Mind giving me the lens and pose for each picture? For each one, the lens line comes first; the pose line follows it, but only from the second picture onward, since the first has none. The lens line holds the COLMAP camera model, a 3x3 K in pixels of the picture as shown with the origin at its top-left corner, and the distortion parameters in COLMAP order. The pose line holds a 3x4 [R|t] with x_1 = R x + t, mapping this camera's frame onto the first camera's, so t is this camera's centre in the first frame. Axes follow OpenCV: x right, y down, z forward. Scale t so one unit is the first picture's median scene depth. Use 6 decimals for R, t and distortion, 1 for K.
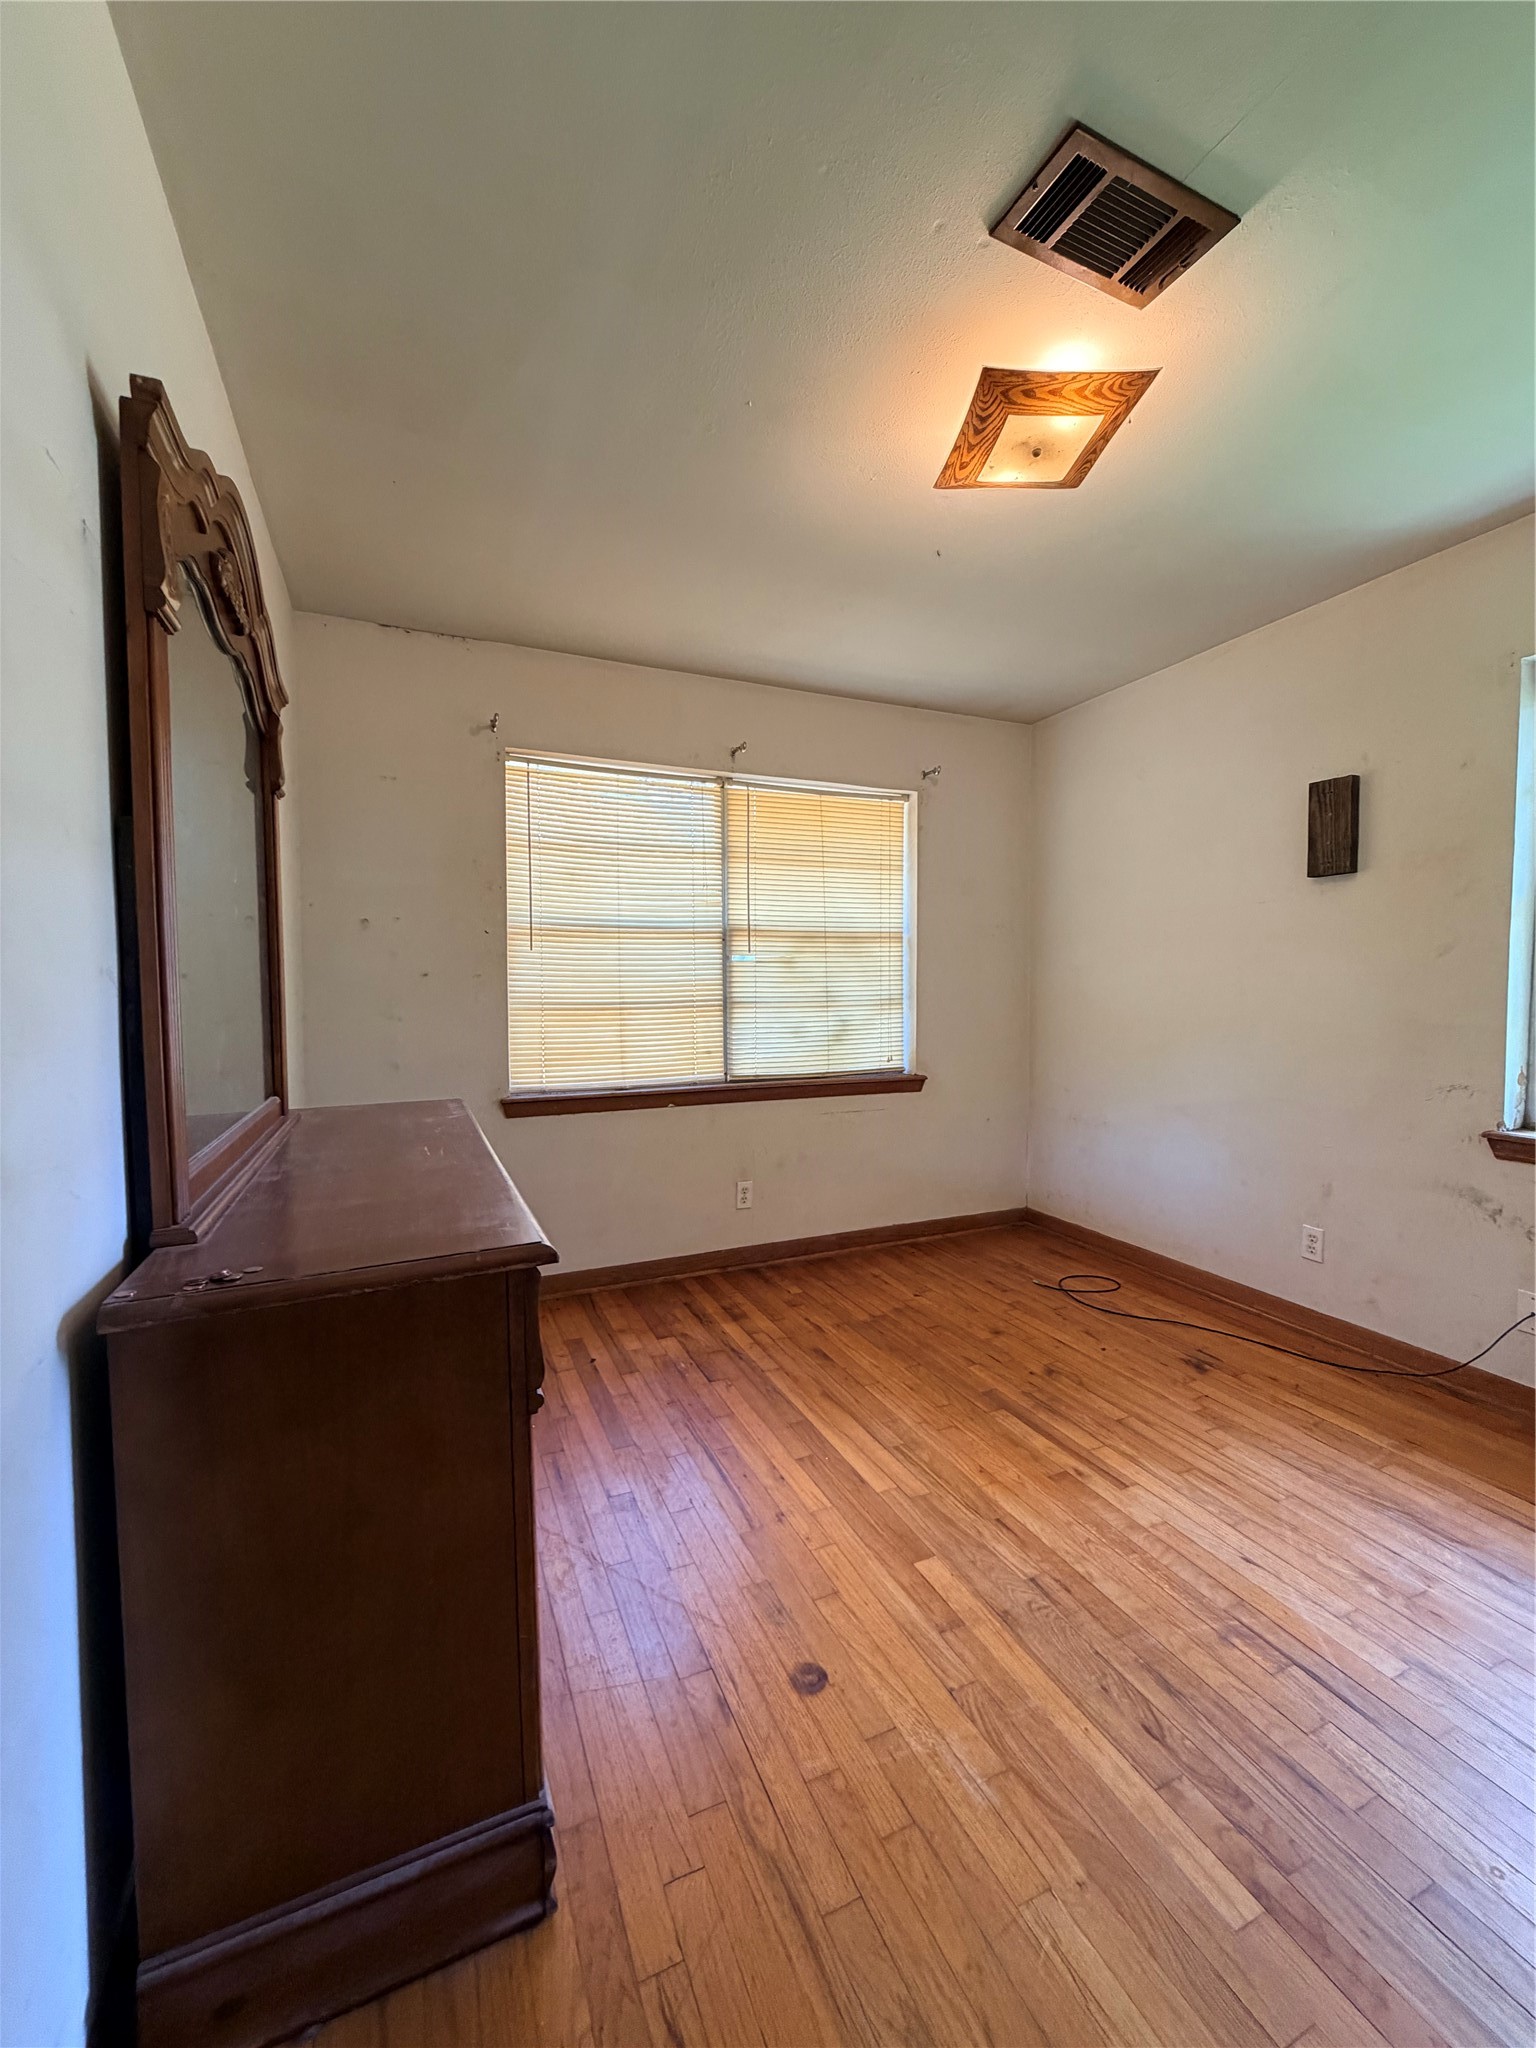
lens RADIAL K [[818.1, 0, 766.9], [0, 818.1, 1017.1], [0, 0, 1]] dist [0.001595, 0.000346]
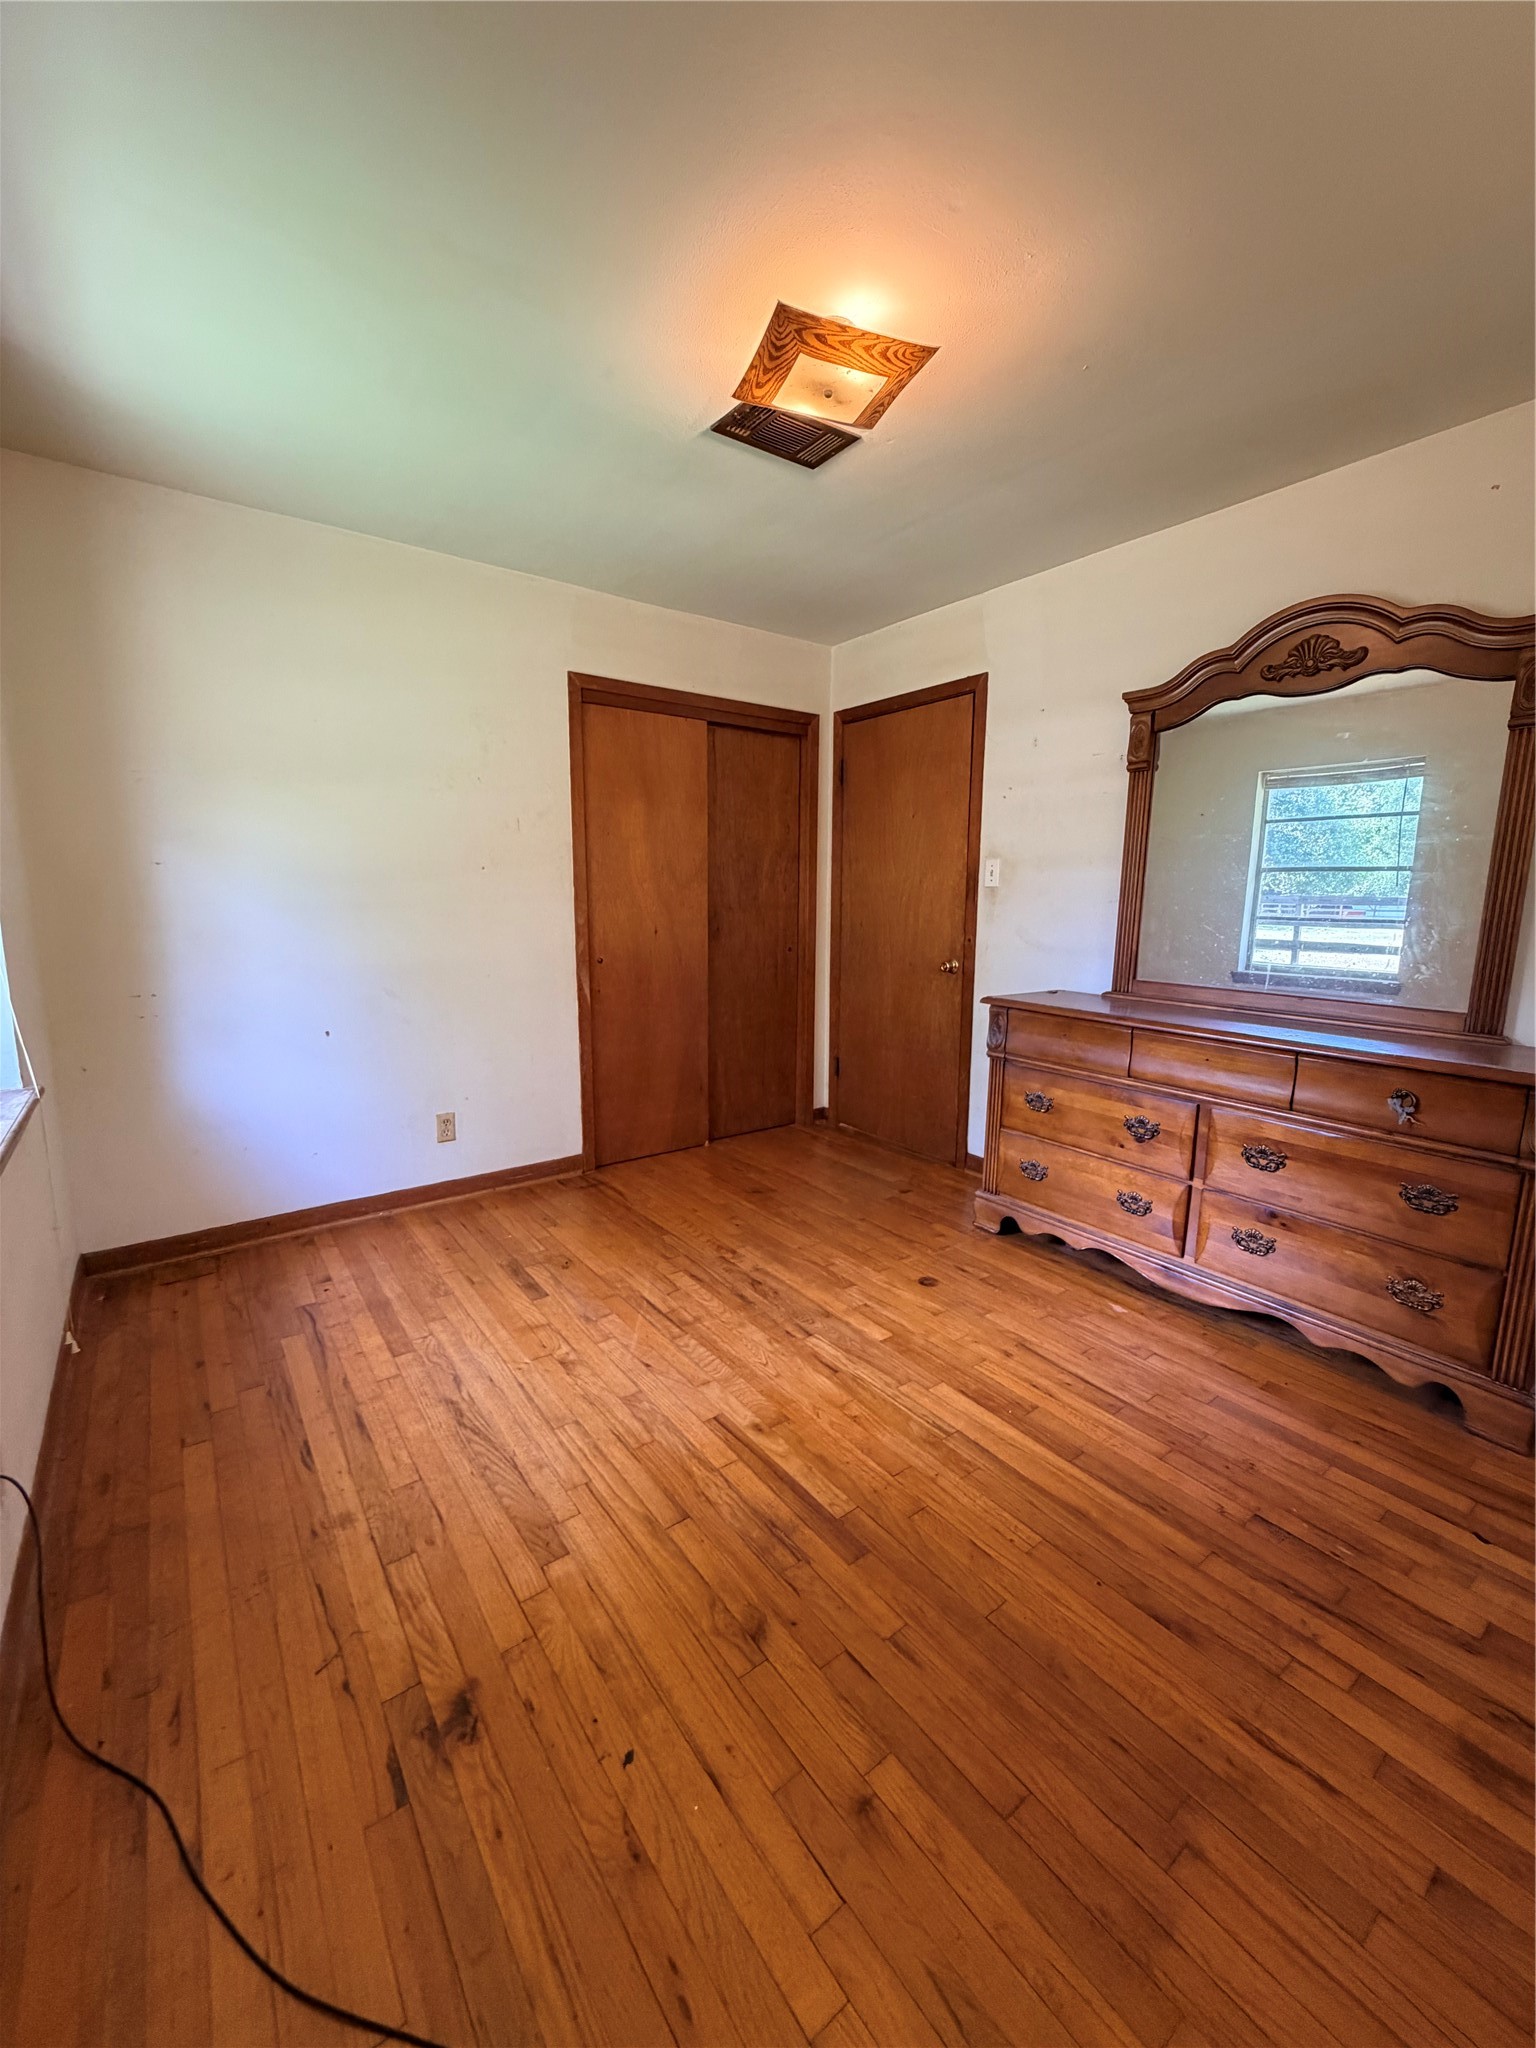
lens RADIAL K [[818.1, 0, 766.9], [0, 818.1, 1017.1], [0, 0, 1]] dist [0.001595, 0.000346]
pose [[-0.974807, 0.032517, -0.220665, 0.545690], [-0.010673, 0.981383, 0.191765, -0.096076], [0.222793, 0.189289, -0.956312, 1.760655]]
